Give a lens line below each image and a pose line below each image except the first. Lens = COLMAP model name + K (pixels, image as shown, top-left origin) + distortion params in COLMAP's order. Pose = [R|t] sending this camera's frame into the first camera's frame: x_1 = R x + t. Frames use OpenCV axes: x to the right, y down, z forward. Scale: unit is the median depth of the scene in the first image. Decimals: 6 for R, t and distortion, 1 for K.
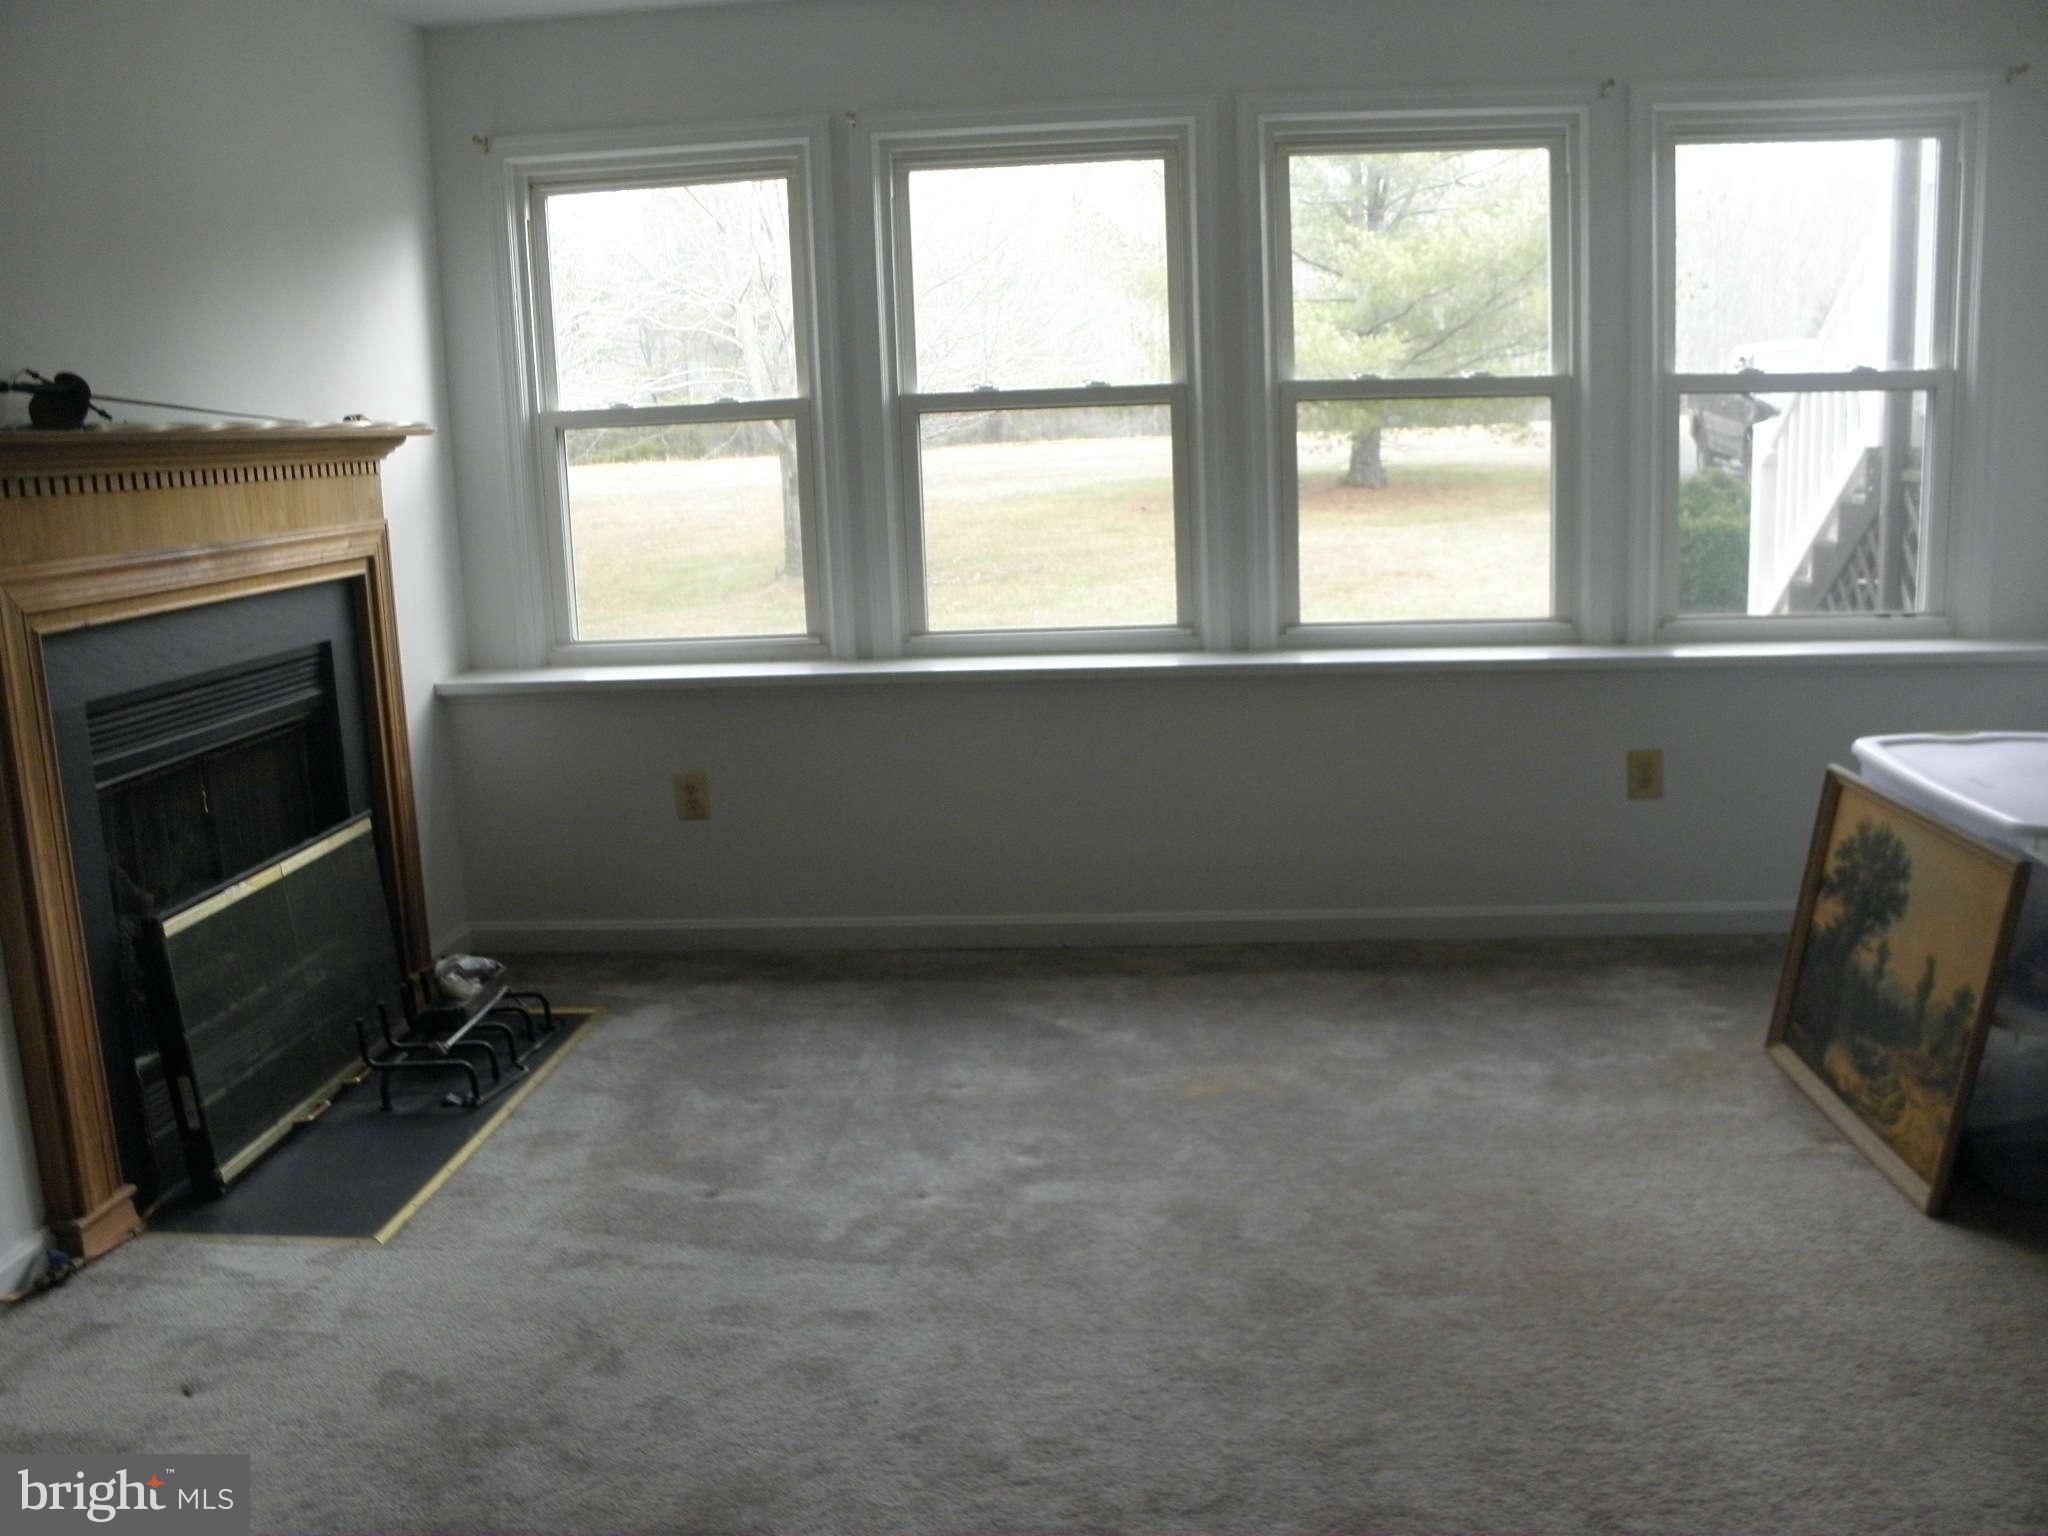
lens RADIAL K [[1728.4, 0, 1024.0], [0, 1728.4, 768.0], [0, 0, 1]] dist [-0.201199, 0.182305]
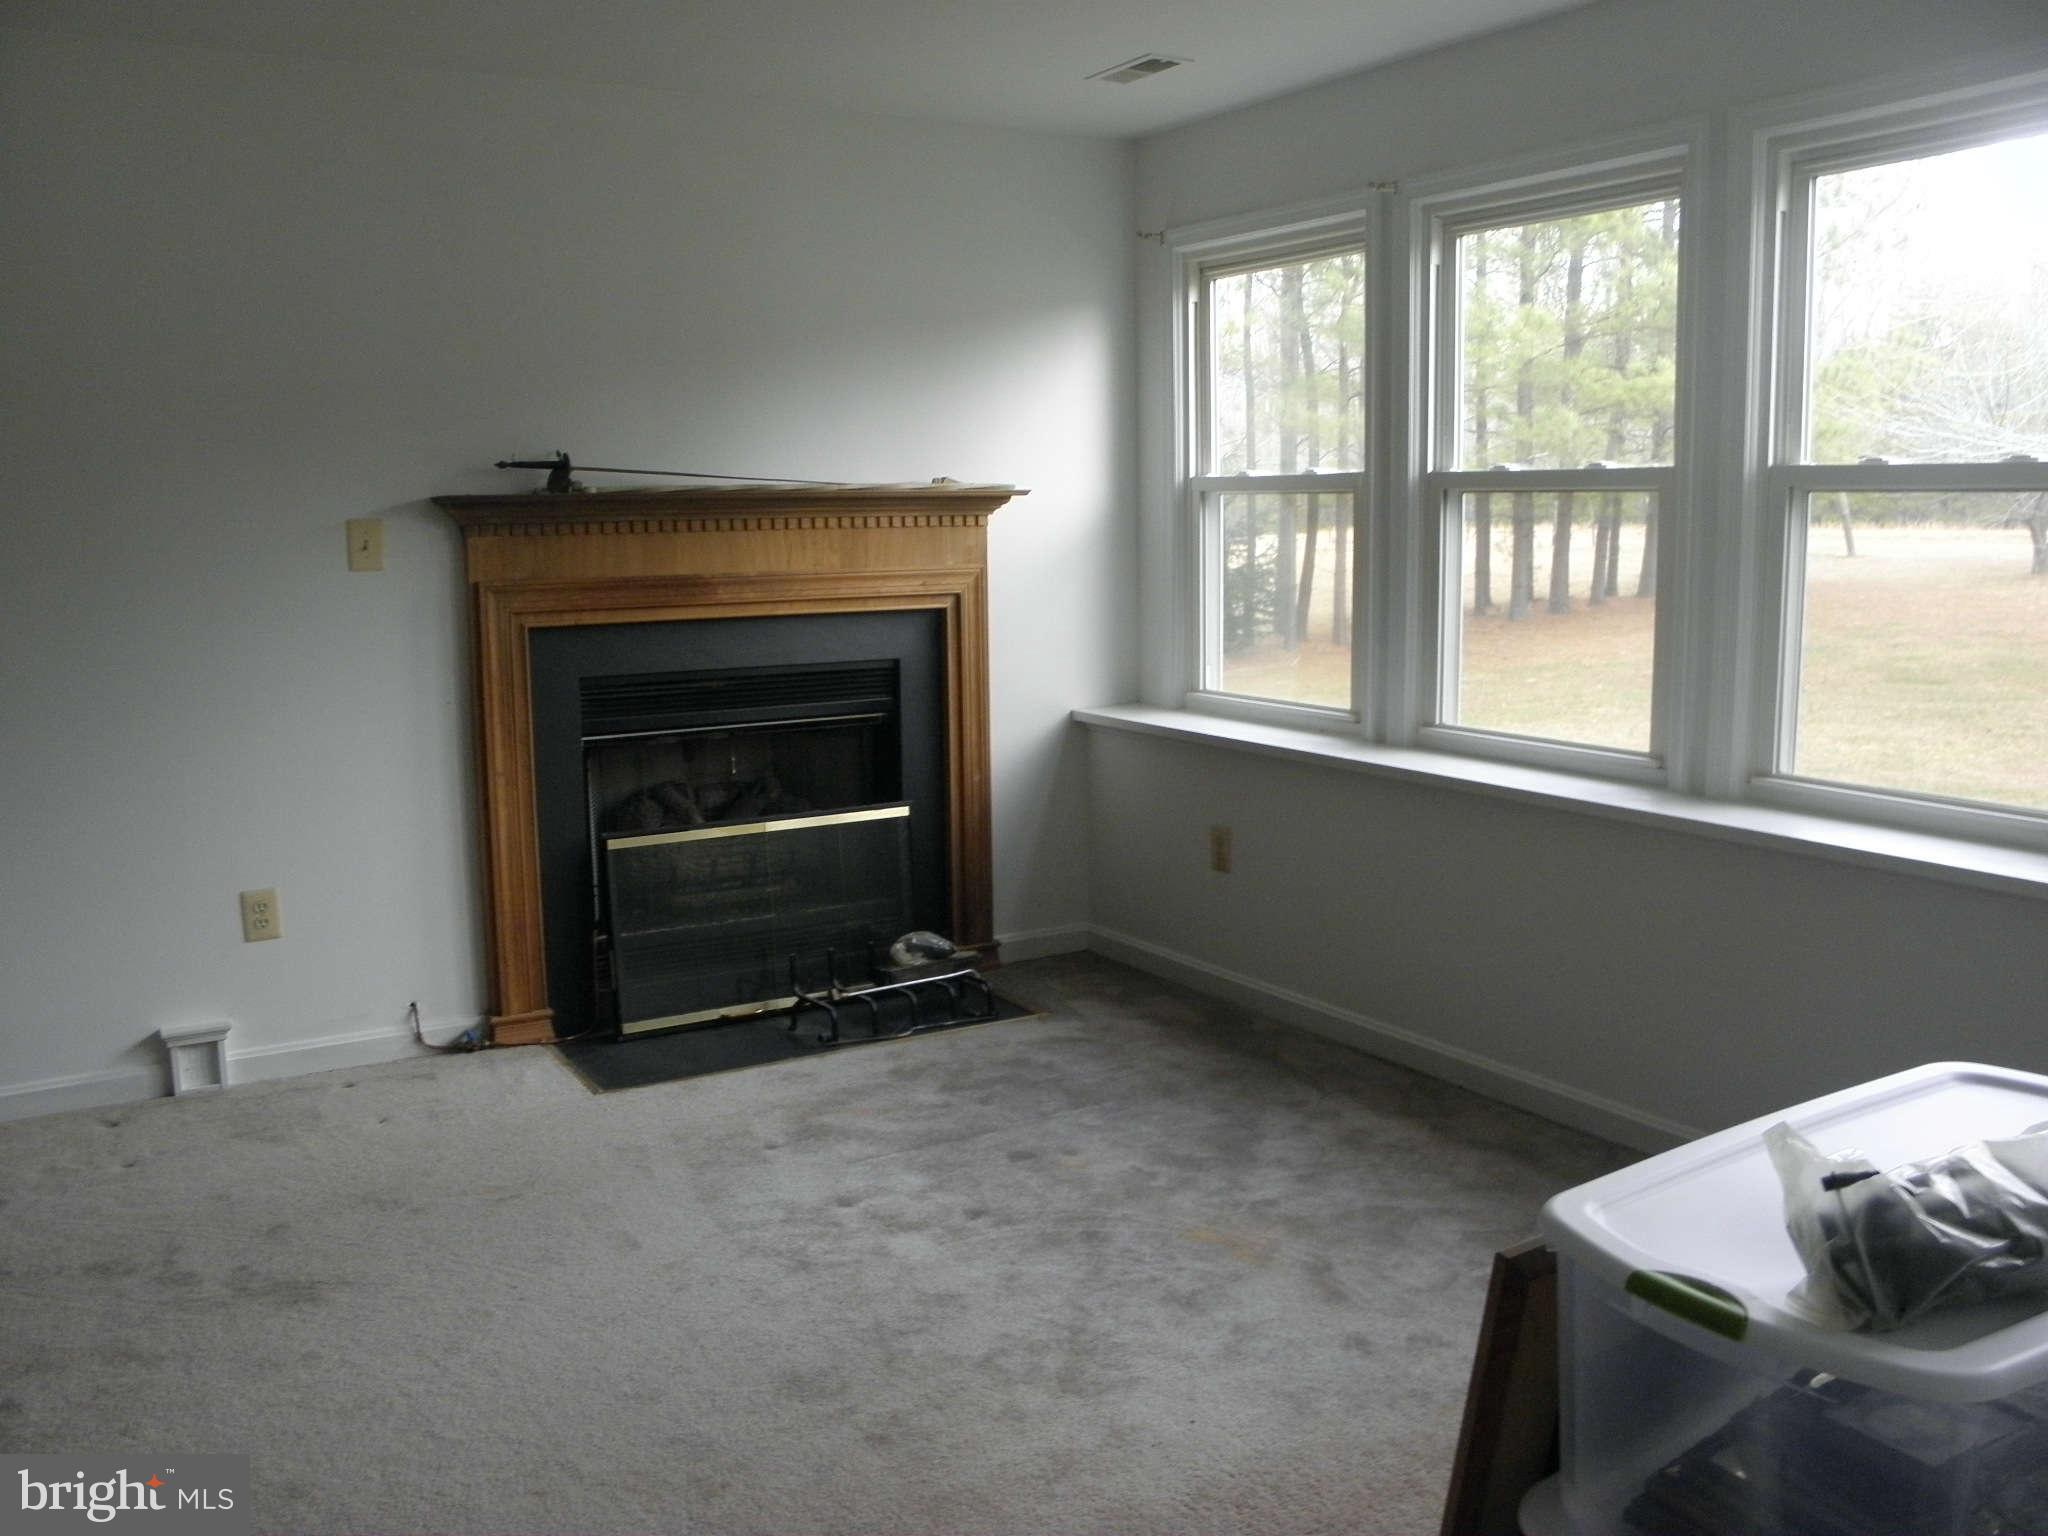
lens RADIAL K [[1728.4, 0, 1024.0], [0, 1728.4, 768.0], [0, 0, 1]] dist [-0.201199, 0.182305]
pose [[0.589223, 0.149047, -0.794104, 0.648678], [-0.164092, 0.984430, 0.063014, -0.090324], [0.791132, 0.093177, 0.604506, 0.305533]]
